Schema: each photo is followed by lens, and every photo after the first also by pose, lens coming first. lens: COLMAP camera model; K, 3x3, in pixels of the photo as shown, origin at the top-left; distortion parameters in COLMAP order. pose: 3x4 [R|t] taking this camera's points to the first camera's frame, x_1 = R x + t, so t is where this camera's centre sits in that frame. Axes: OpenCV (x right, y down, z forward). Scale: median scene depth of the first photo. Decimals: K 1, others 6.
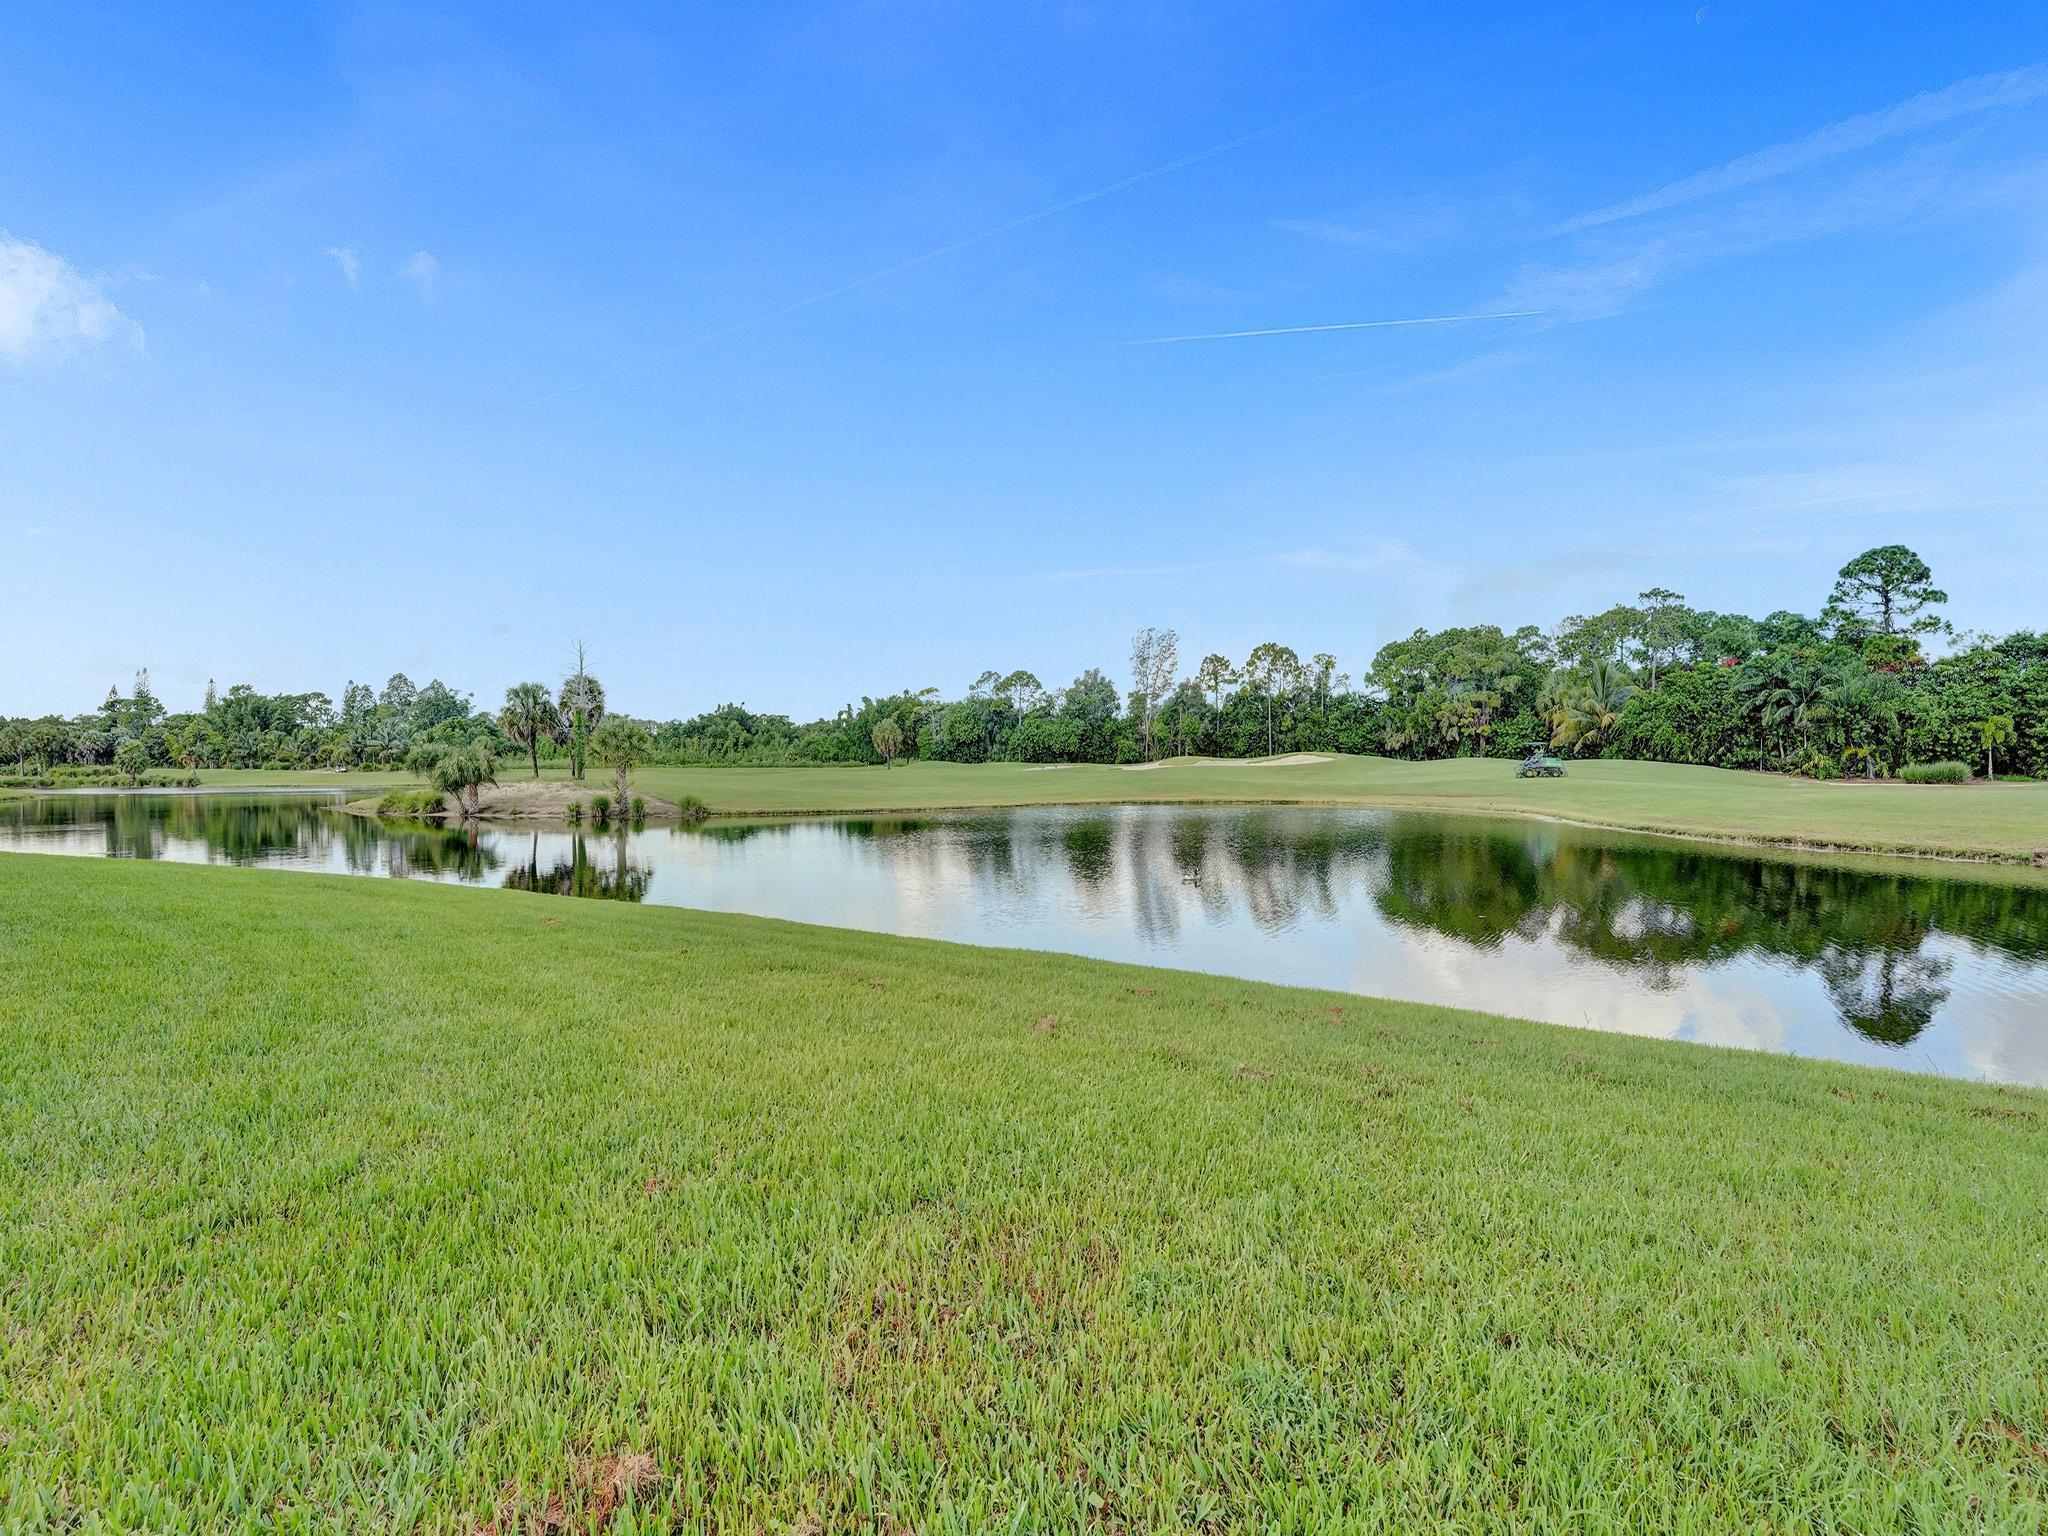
lens RADIAL K [[845.7, 0, 1023.2], [0, 845.7, 762.3], [0, 0, 1]] dist [-0.019576, -0.000217]
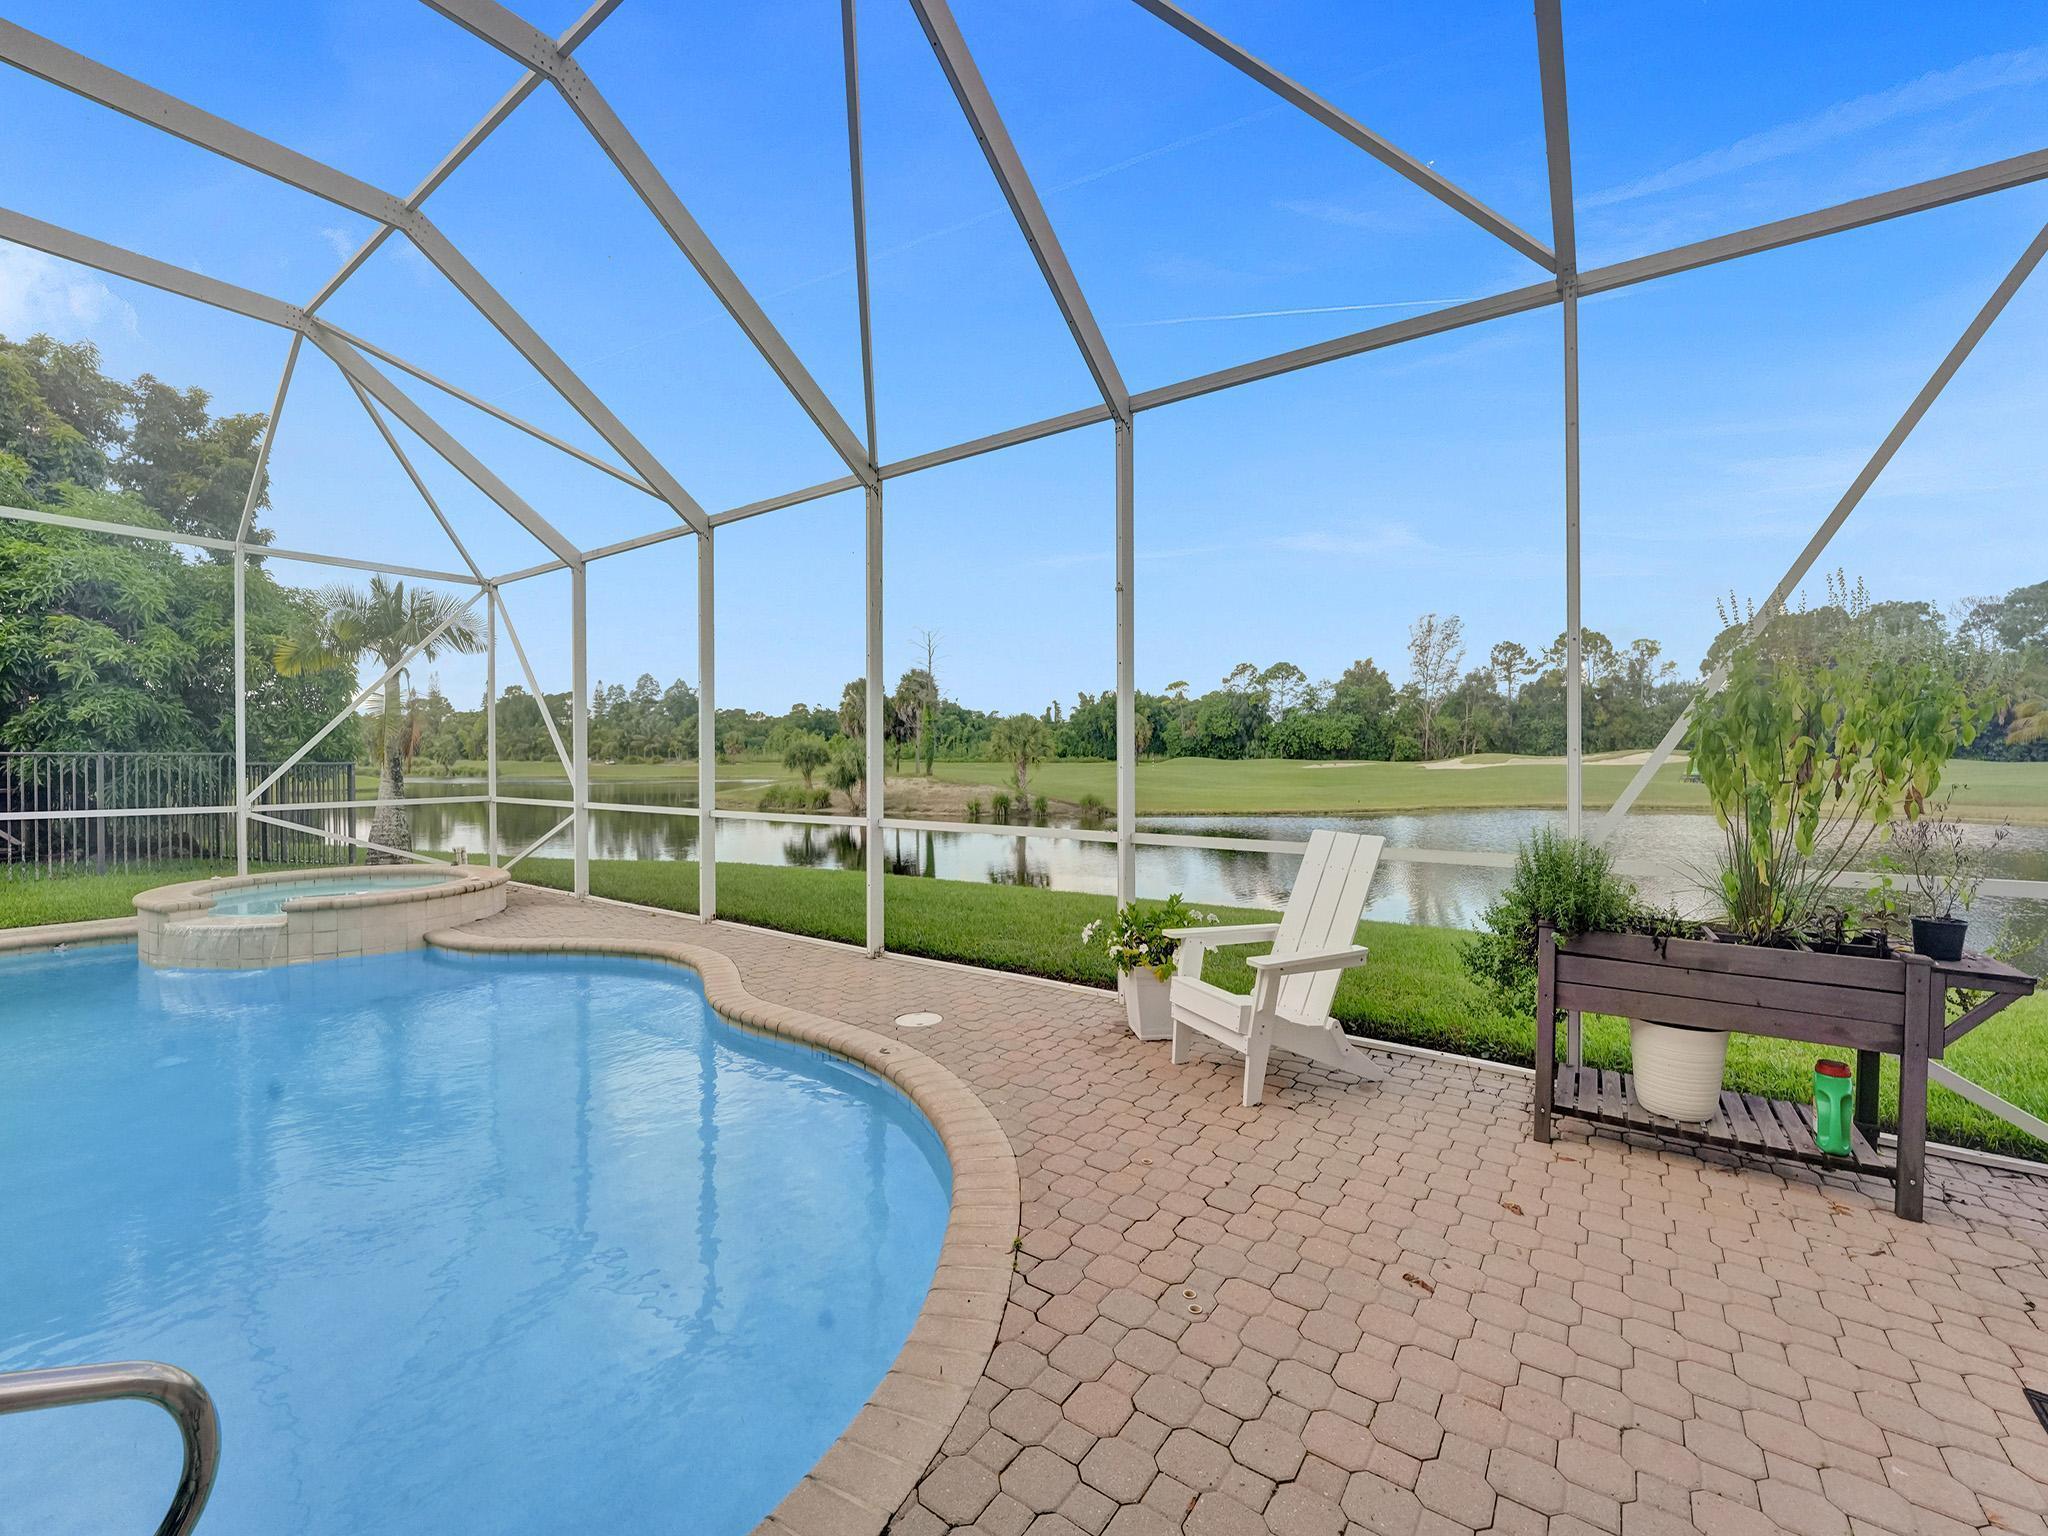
lens RADIAL K [[845.7, 0, 1029.4], [0, 845.7, 763.0], [0, 0, 1]] dist [-0.019576, -0.000217]
pose [[0.984152, 0.006109, -0.177222, -0.119471], [-0.004846, 0.999960, 0.007563, -0.001290], [0.177261, -0.006585, 0.984142, 0.017609]]
